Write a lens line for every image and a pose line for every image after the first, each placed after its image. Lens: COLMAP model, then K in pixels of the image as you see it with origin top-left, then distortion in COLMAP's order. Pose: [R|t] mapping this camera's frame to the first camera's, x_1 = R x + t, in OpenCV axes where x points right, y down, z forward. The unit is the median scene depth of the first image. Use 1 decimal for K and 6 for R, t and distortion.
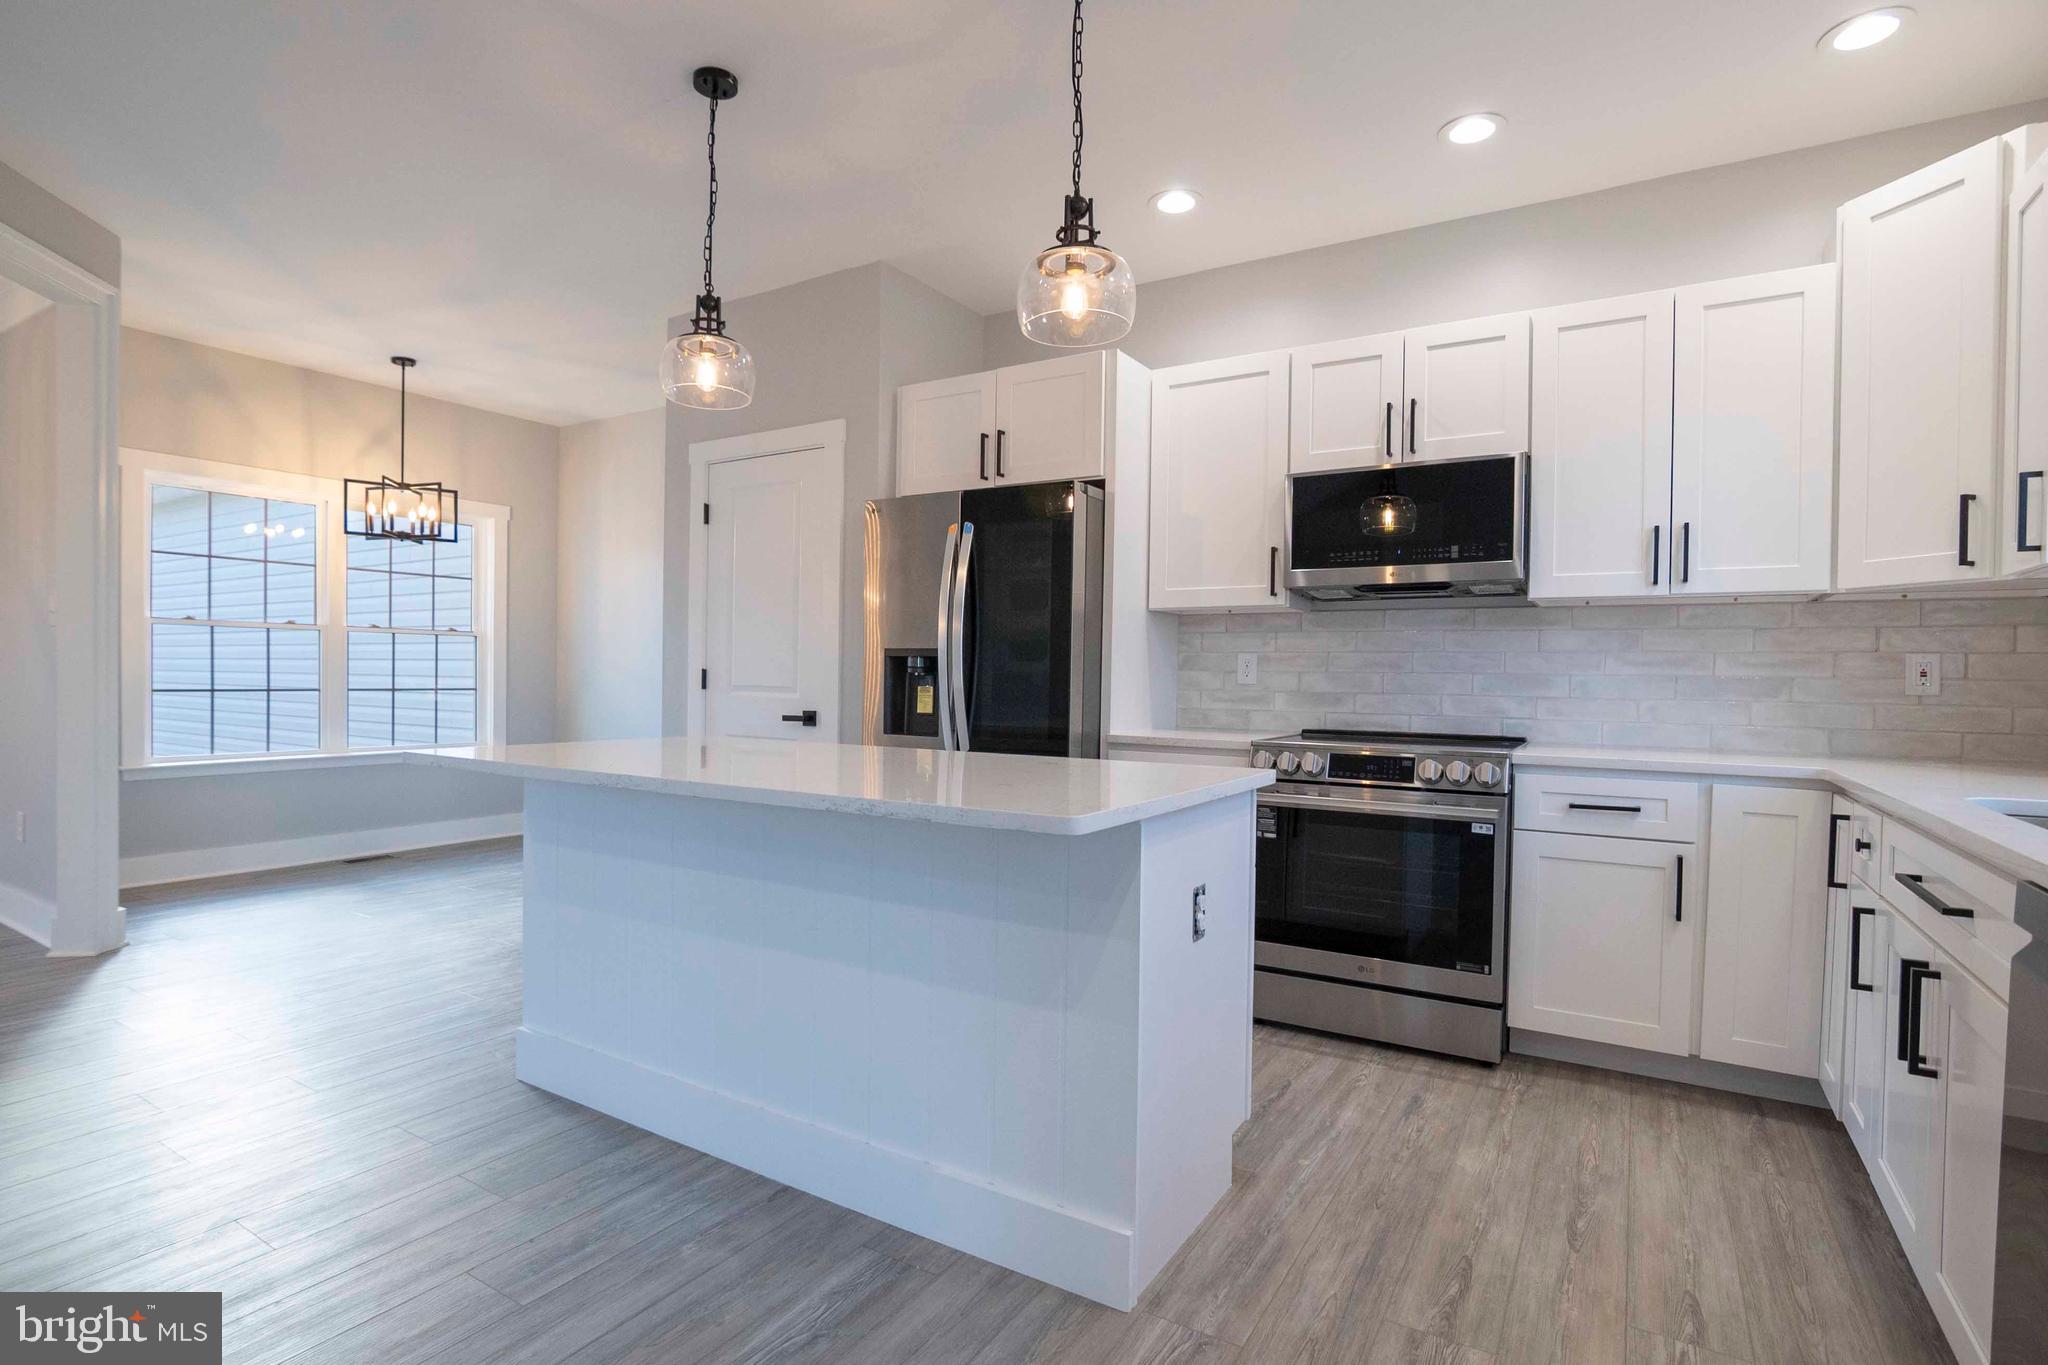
lens RADIAL K [[1010.4, 0, 1013.9], [0, 1010.4, 689.0], [0, 0, 1]] dist [-0.029945, 0.010180]
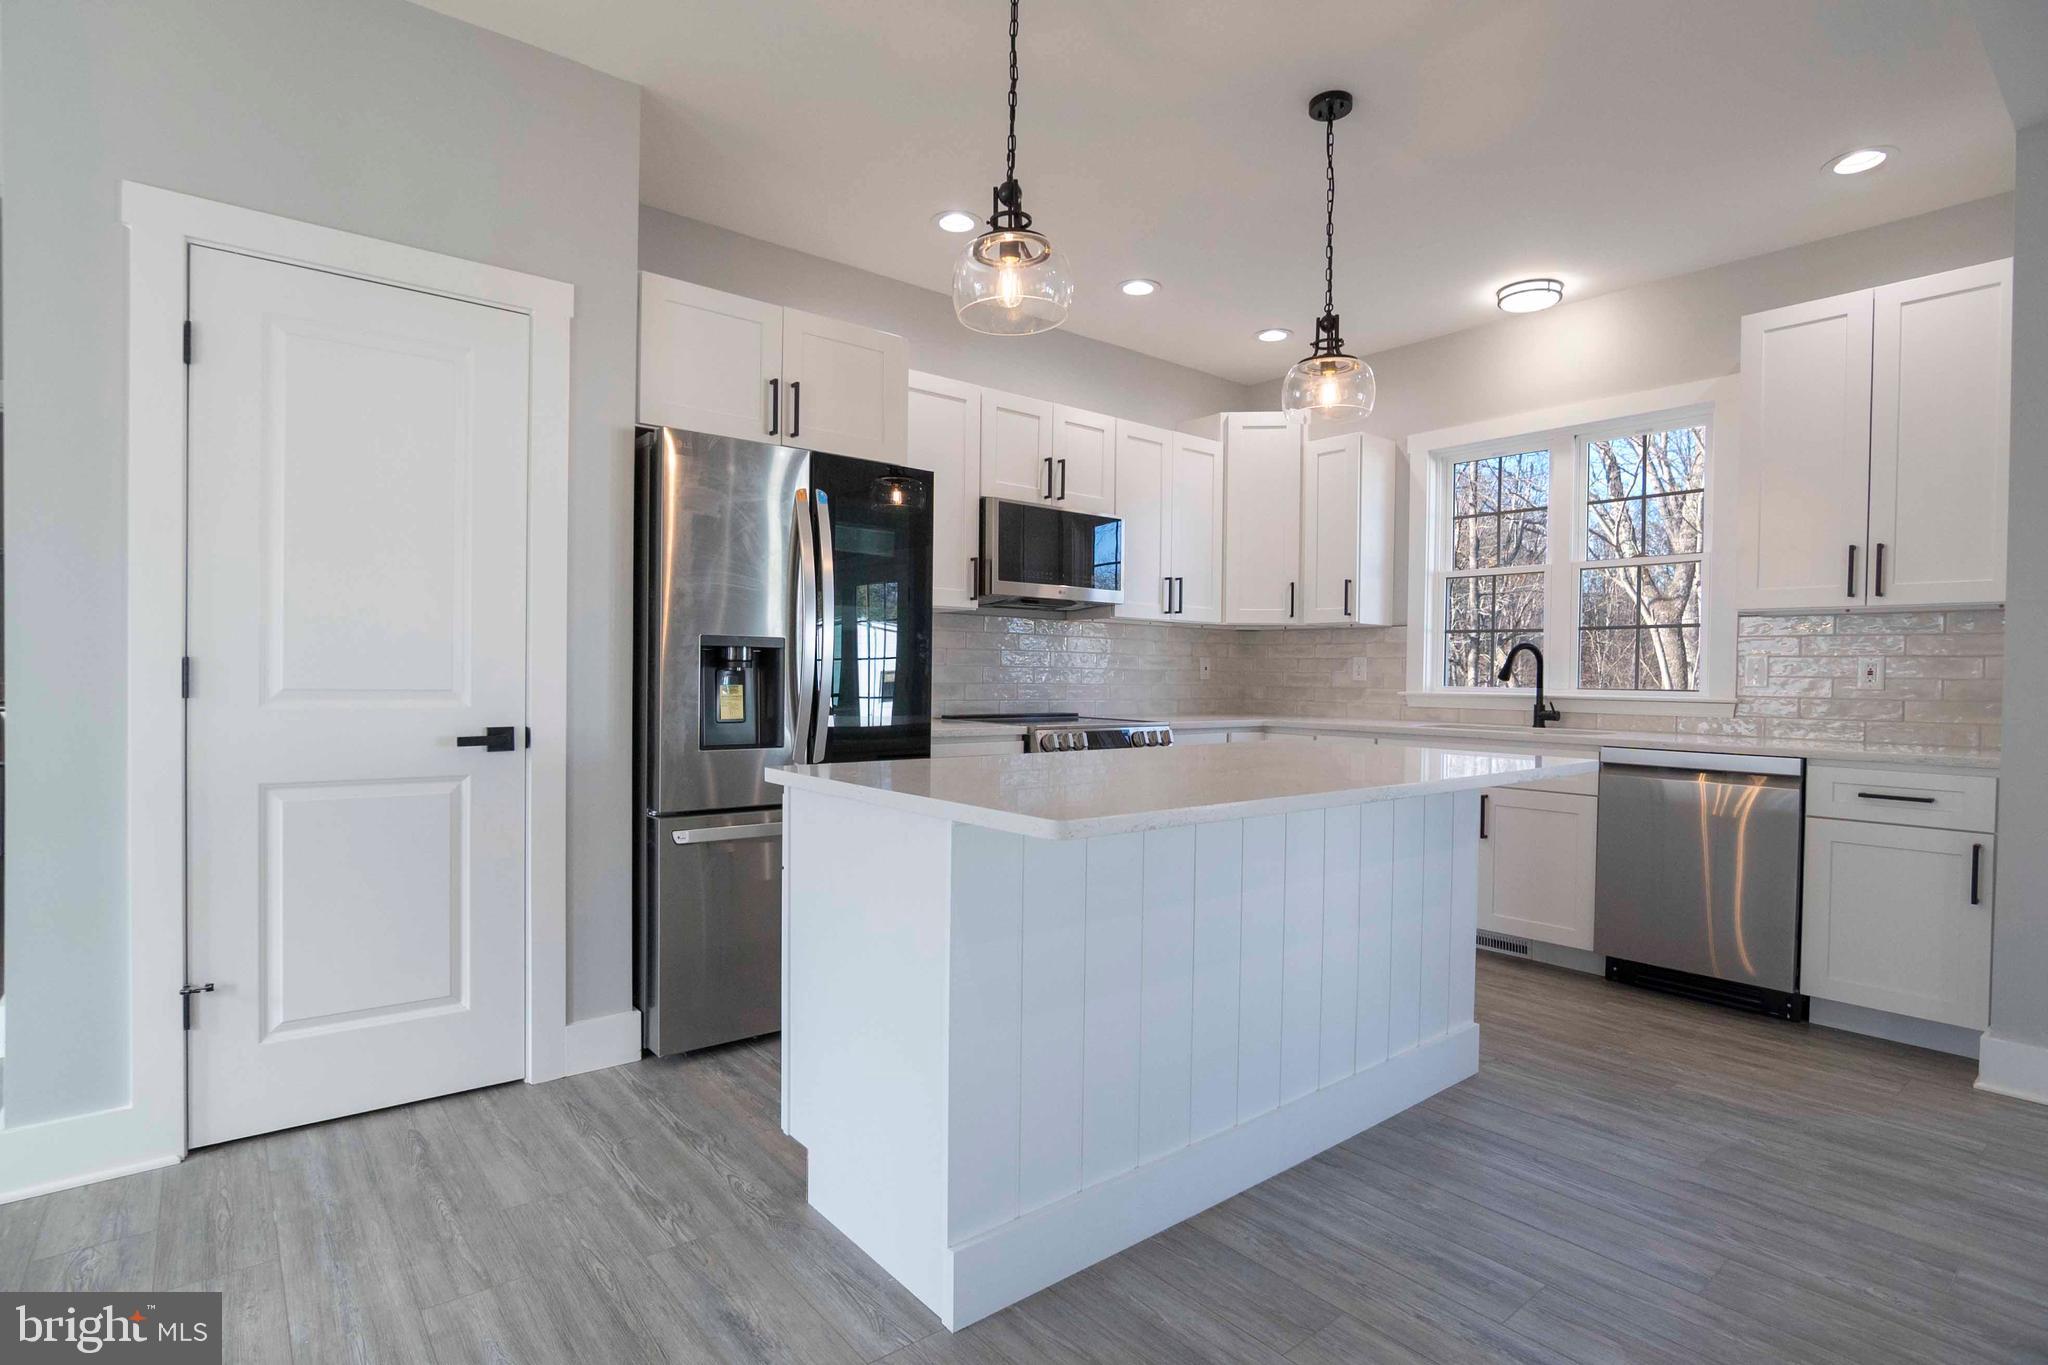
lens RADIAL K [[1010.4, 0, 1013.9], [0, 1010.4, 689.0], [0, 0, 1]] dist [-0.029945, 0.010180]
pose [[0.325316, -0.023525, 0.945313, -0.919086], [0.003232, 0.999712, 0.023767, -0.020991], [-0.945600, -0.004676, 0.325299, 0.661256]]
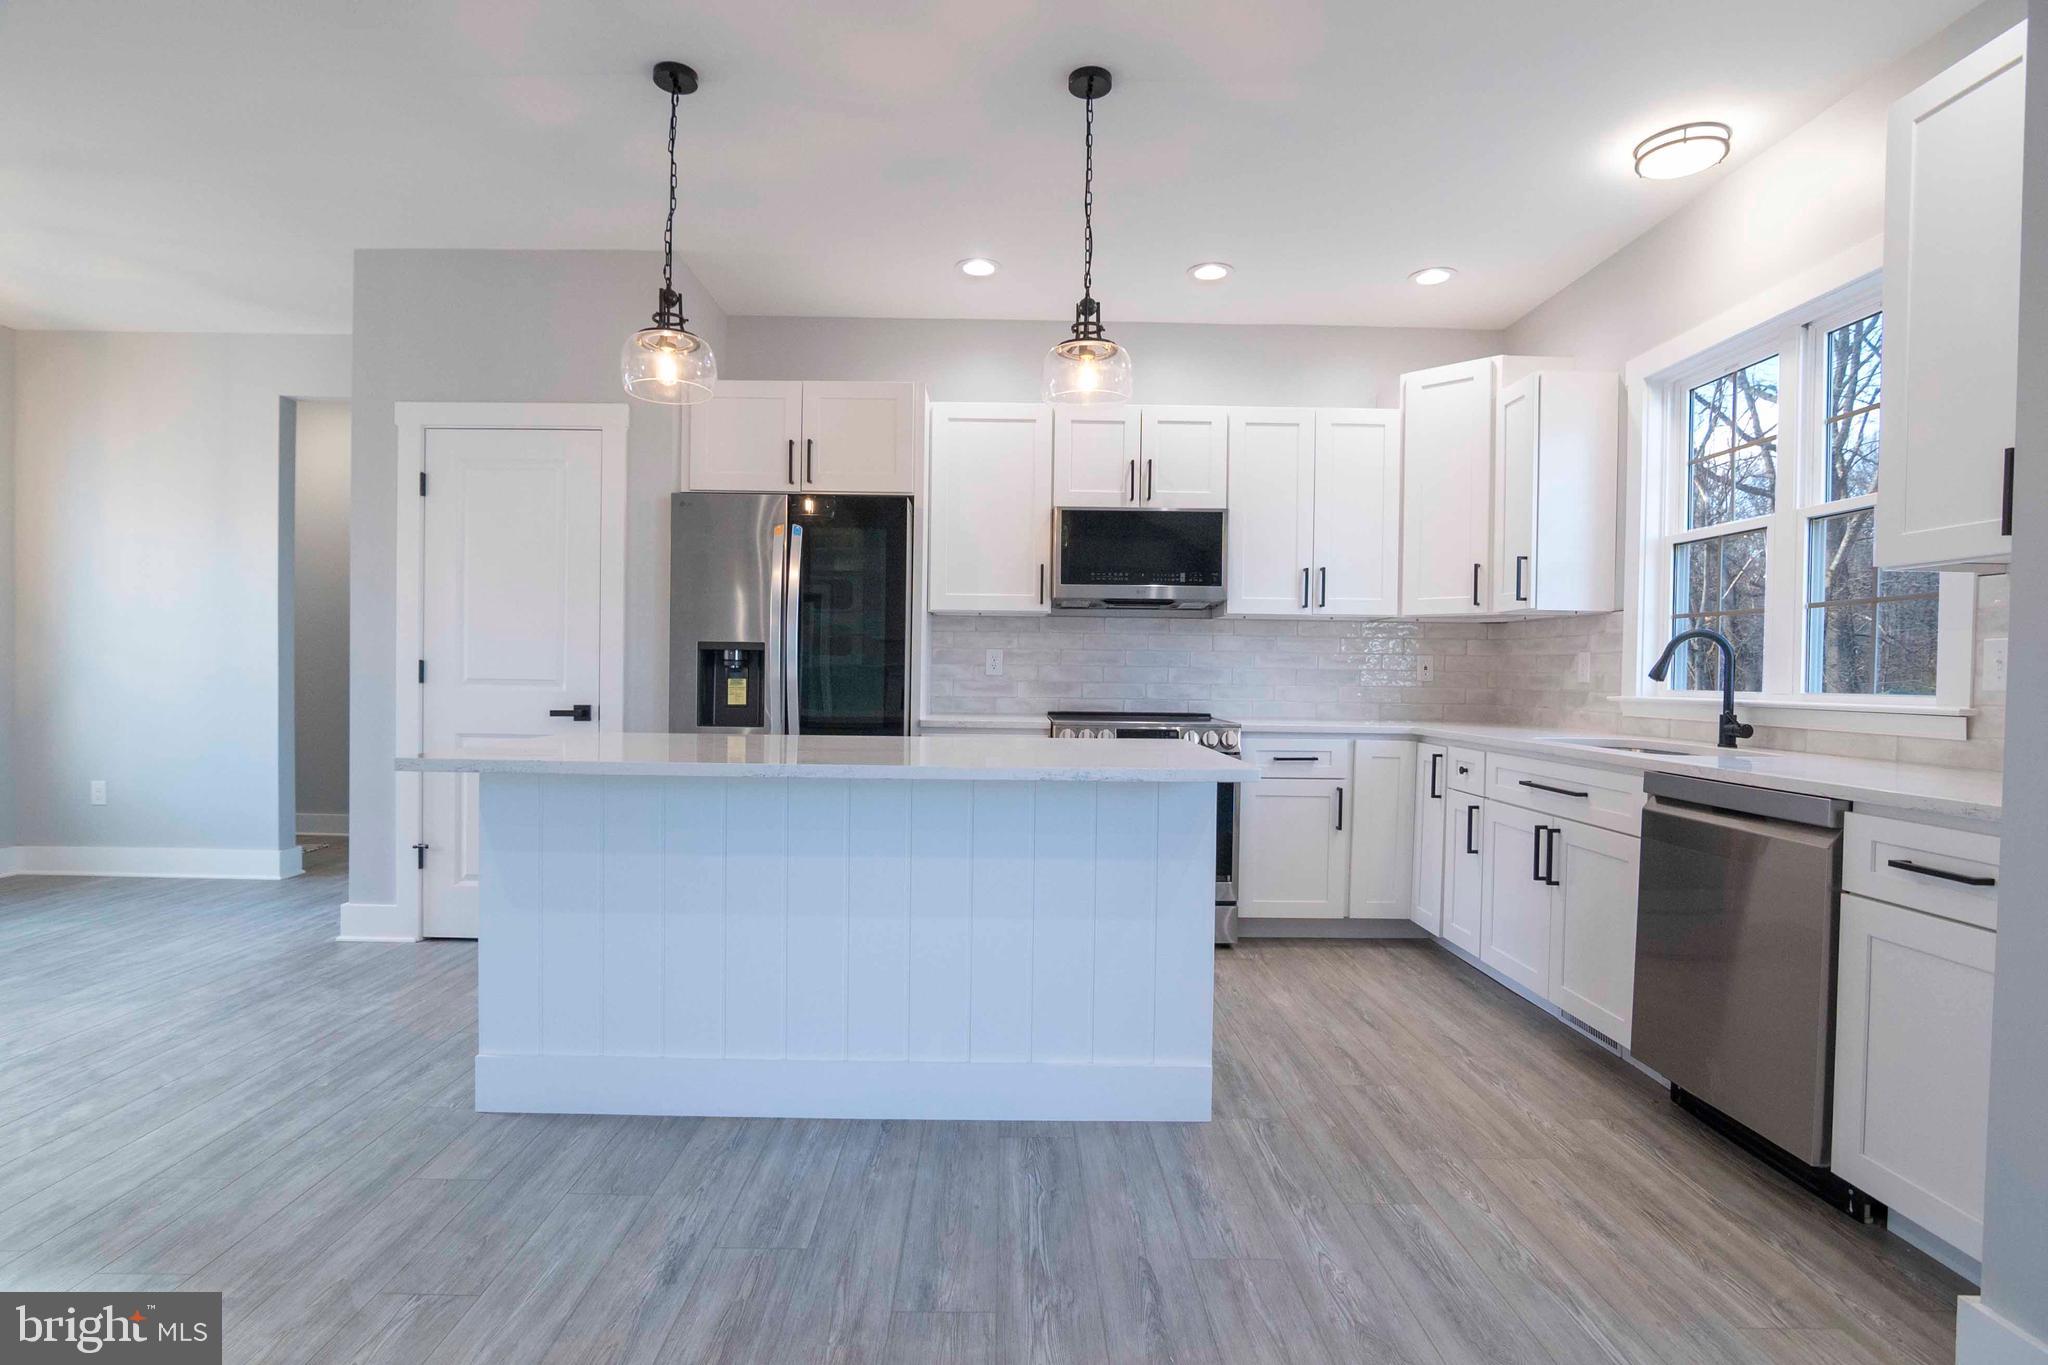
lens RADIAL K [[1010.4, 0, 1013.9], [0, 1010.4, 689.0], [0, 0, 1]] dist [-0.029945, 0.010180]
pose [[0.843980, -0.011410, 0.536253, -0.490824], [0.004488, 0.999889, 0.014212, -0.006730], [-0.536356, -0.009588, 0.843937, -0.026533]]
